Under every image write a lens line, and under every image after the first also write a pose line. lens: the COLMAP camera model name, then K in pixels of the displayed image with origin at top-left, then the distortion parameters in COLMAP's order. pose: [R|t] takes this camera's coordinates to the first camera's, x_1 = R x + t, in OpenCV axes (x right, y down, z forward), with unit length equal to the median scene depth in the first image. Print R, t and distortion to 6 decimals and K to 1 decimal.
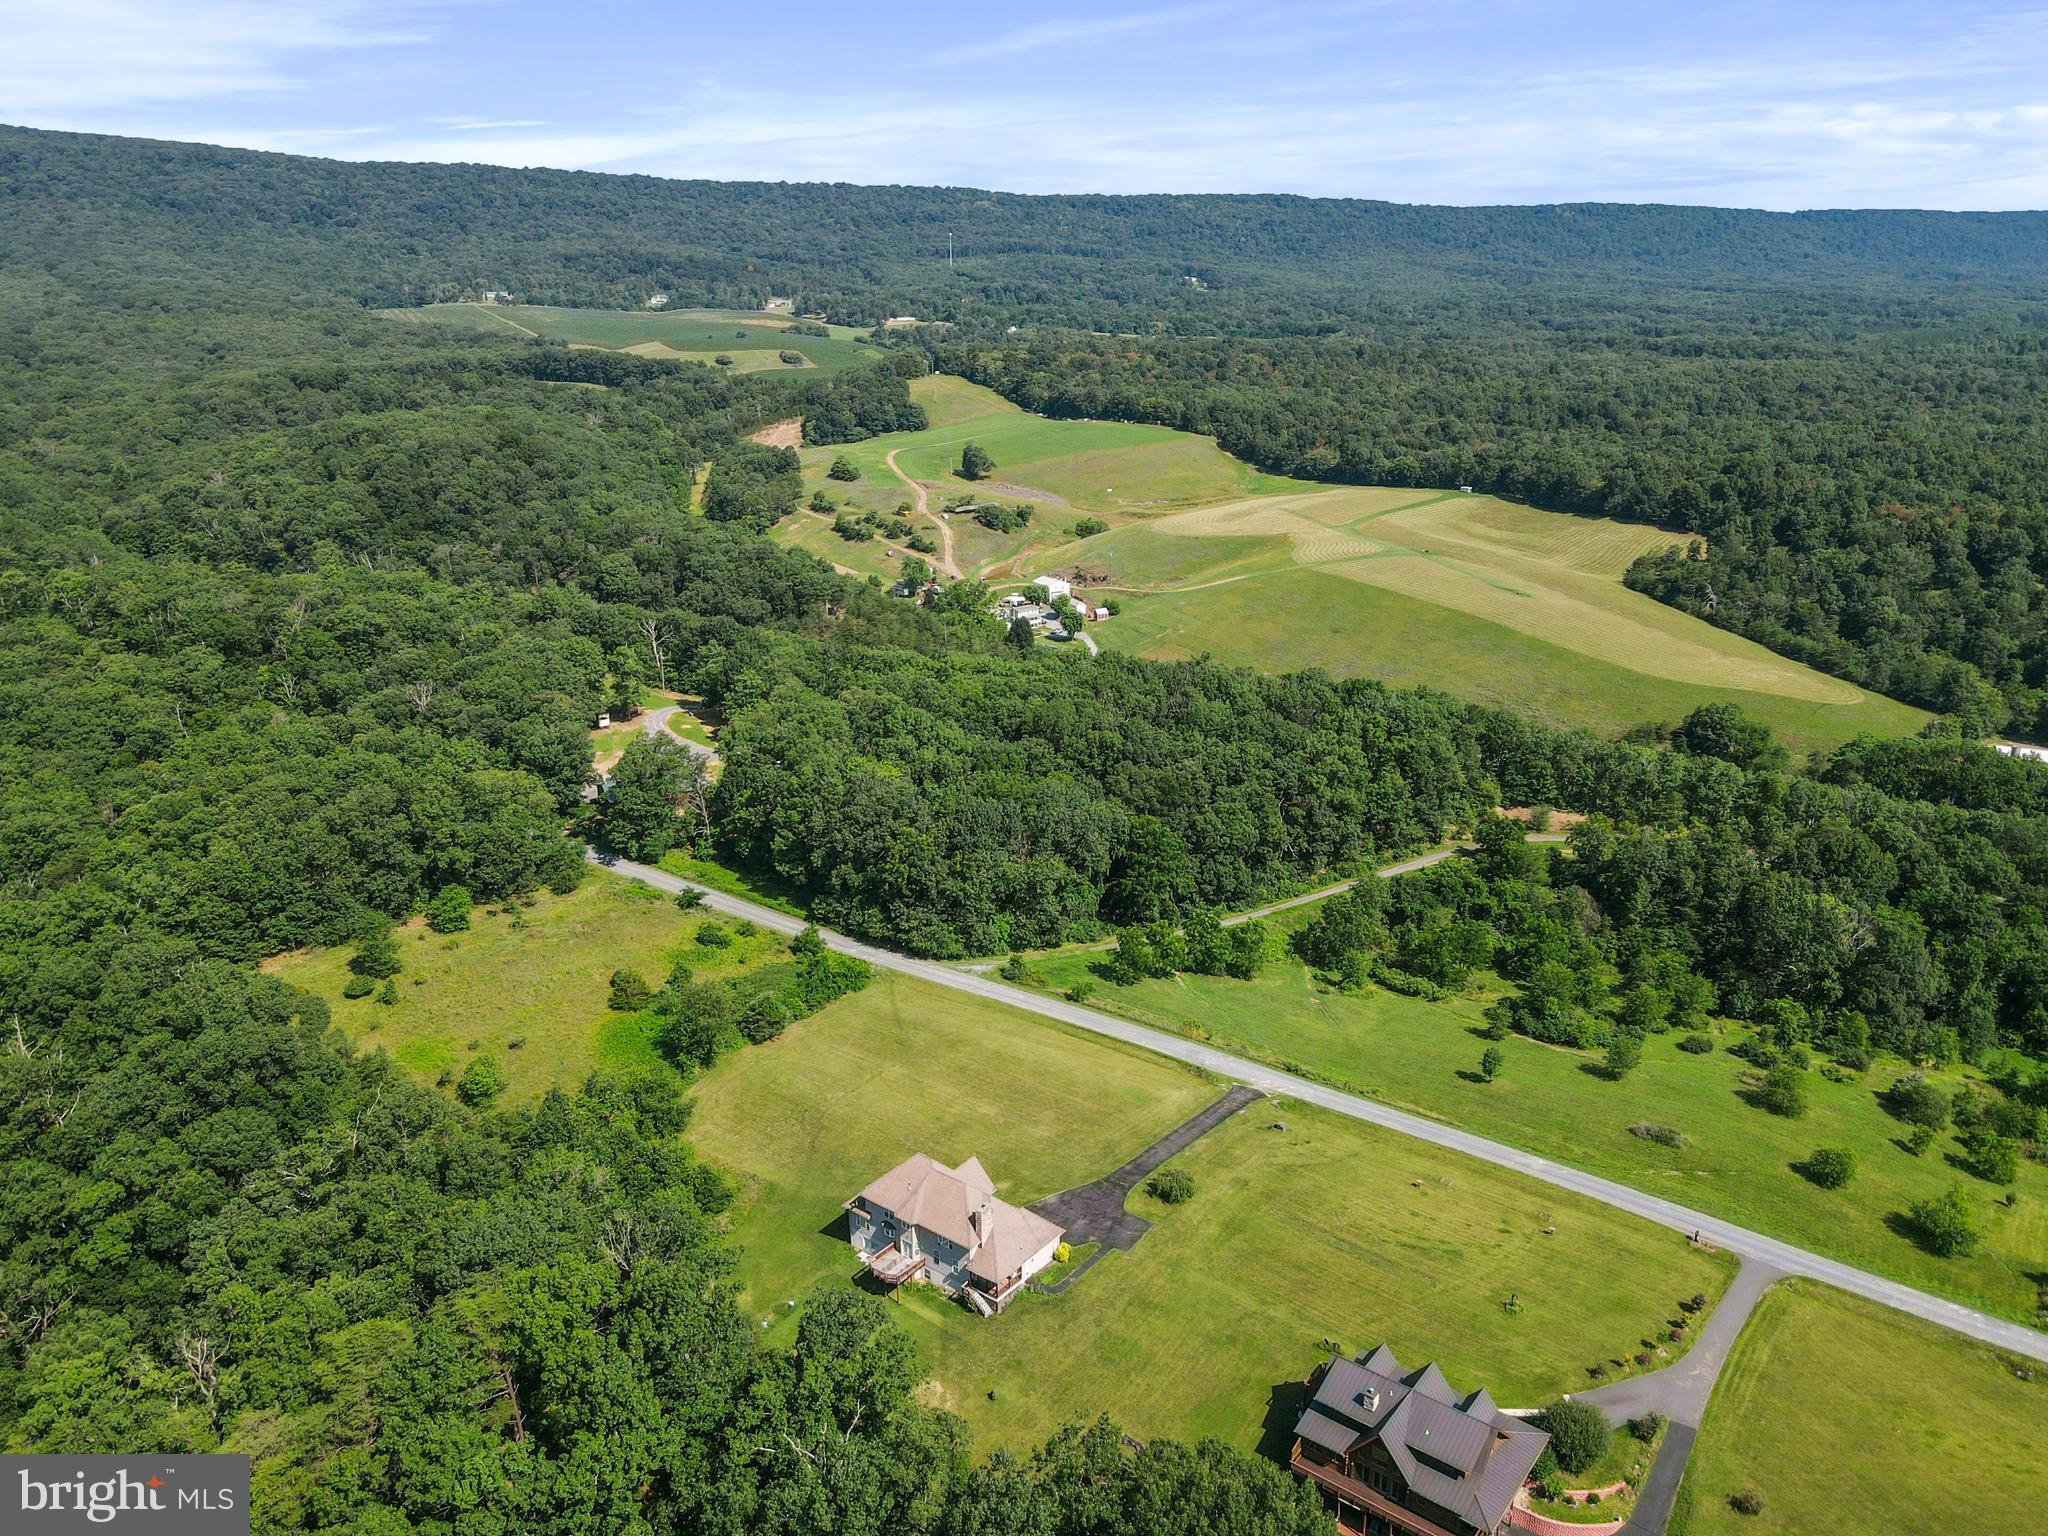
lens RADIAL K [[1512.1, 0, 1023.1], [0, 1512.1, 752.1], [0, 0, 1]] dist [-0.015873, 0.079979]
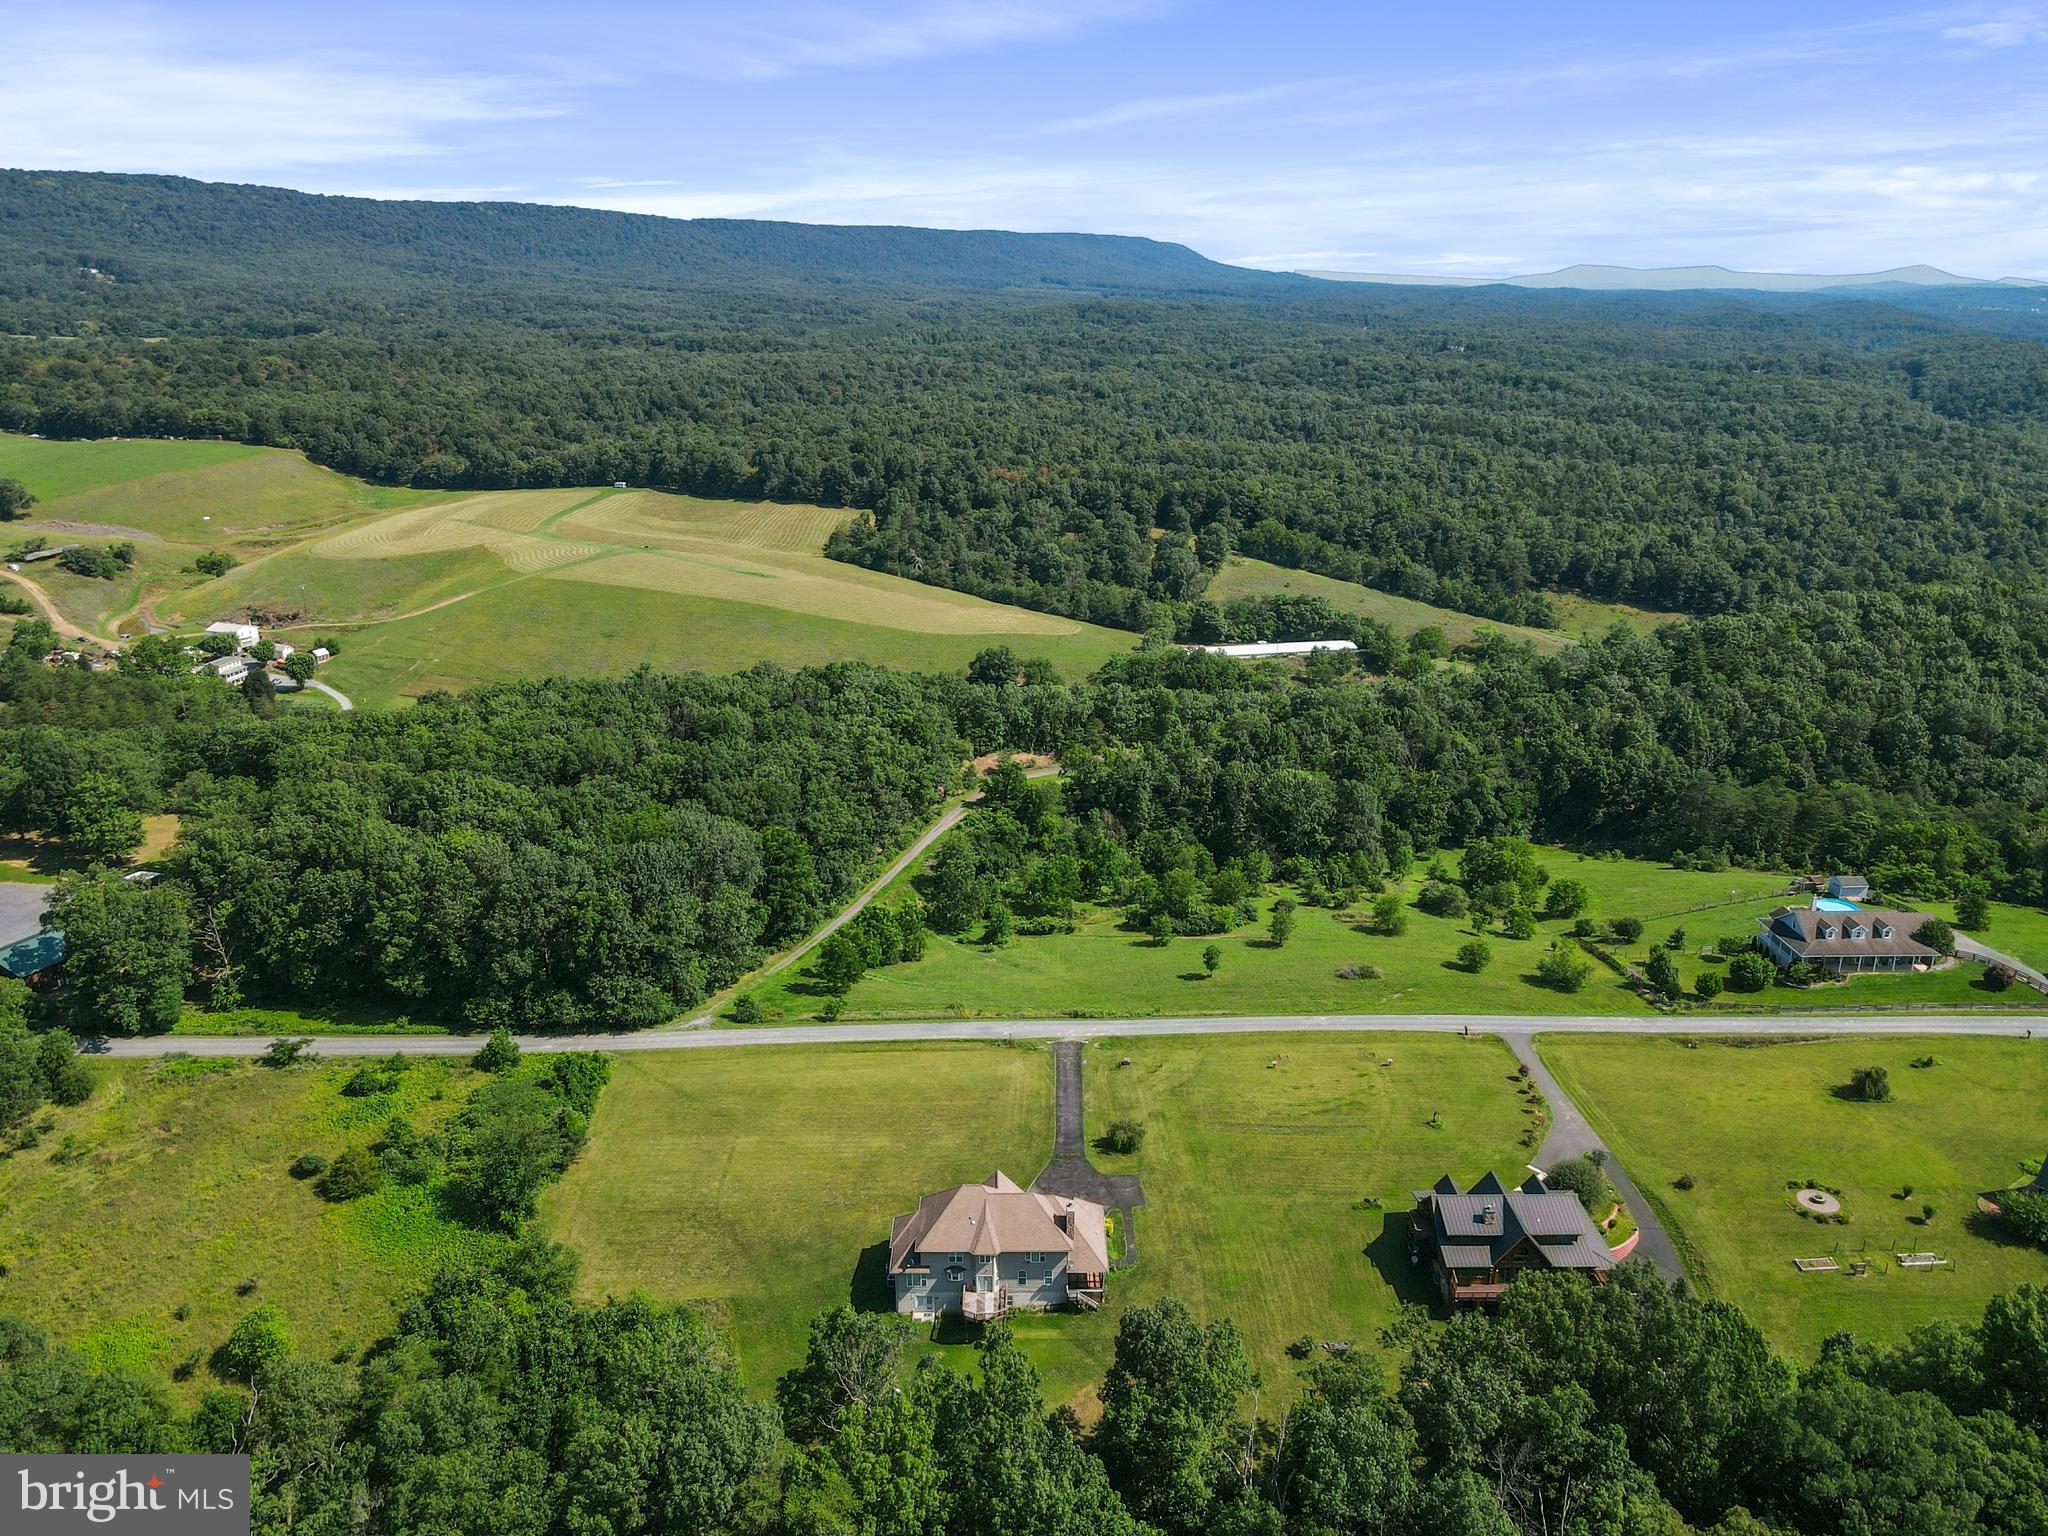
lens RADIAL K [[1512.1, 0, 1023.1], [0, 1512.1, 752.1], [0, 0, 1]] dist [-0.015873, 0.079979]
pose [[0.781084, -0.183535, 0.596845, -0.352760], [0.183073, 0.981135, 0.062121, -0.034555], [-0.596986, 0.060744, 0.799948, 0.126024]]
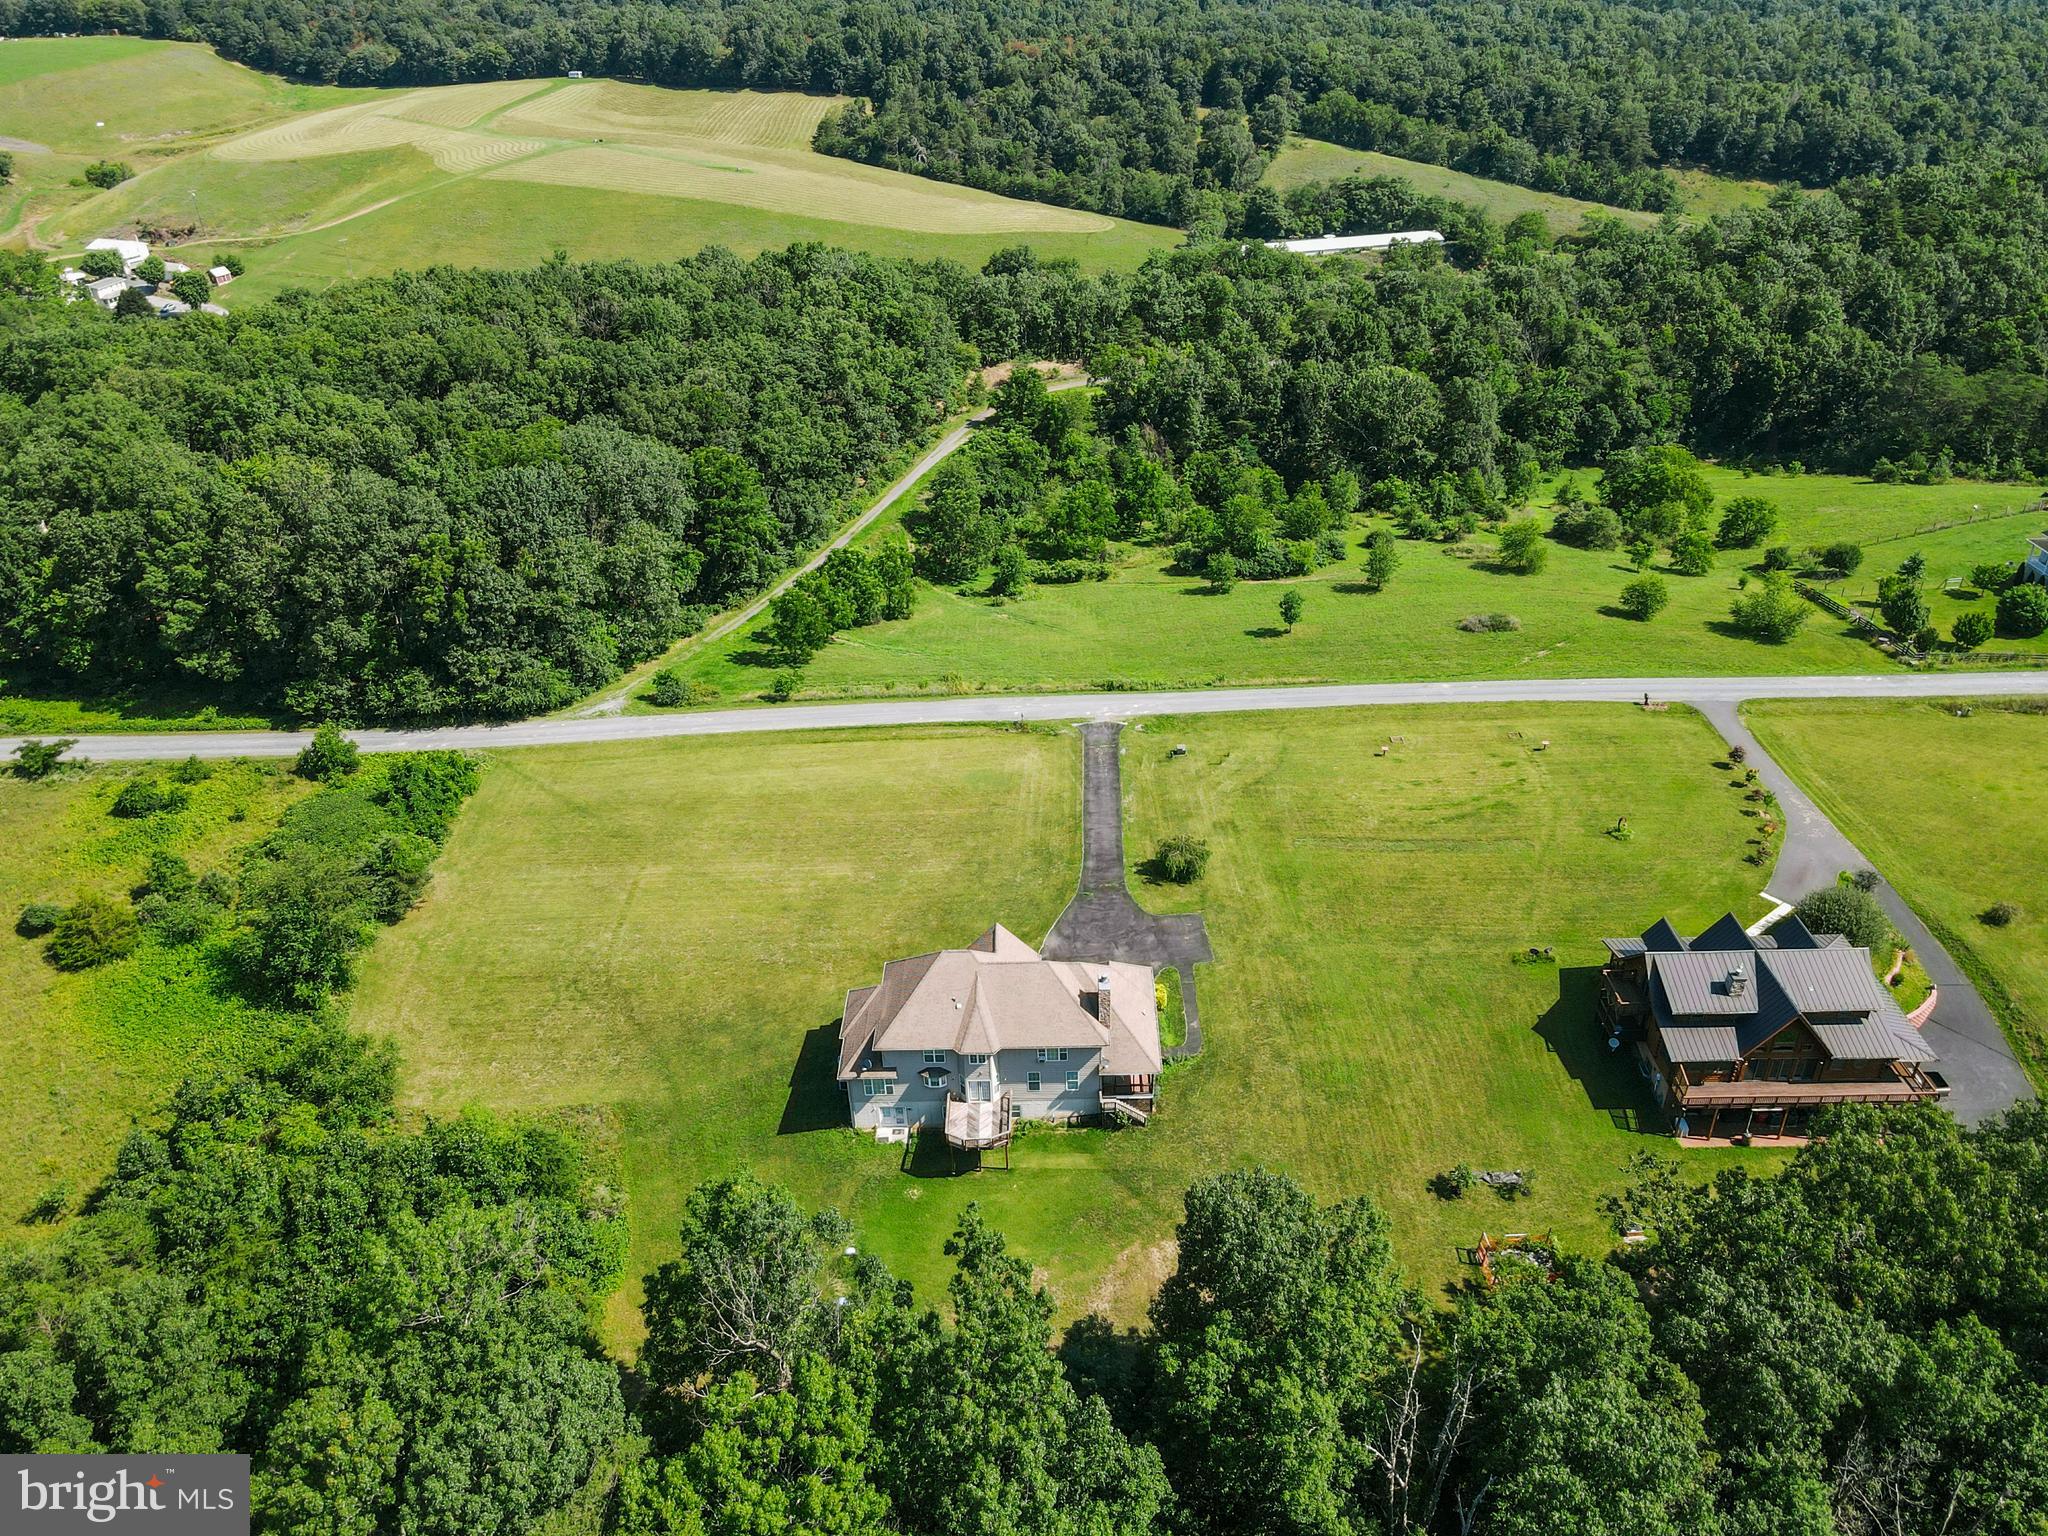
lens RADIAL K [[1505.8, 0, 1024.9], [0, 1505.8, 756.7], [0, 0, 1]] dist [-0.002969, 0.051167]
pose [[0.788877, -0.328045, 0.519673, -0.218191], [0.206851, 0.938010, 0.278117, 0.011931], [-0.578693, -0.111906, 0.807831, 0.301296]]
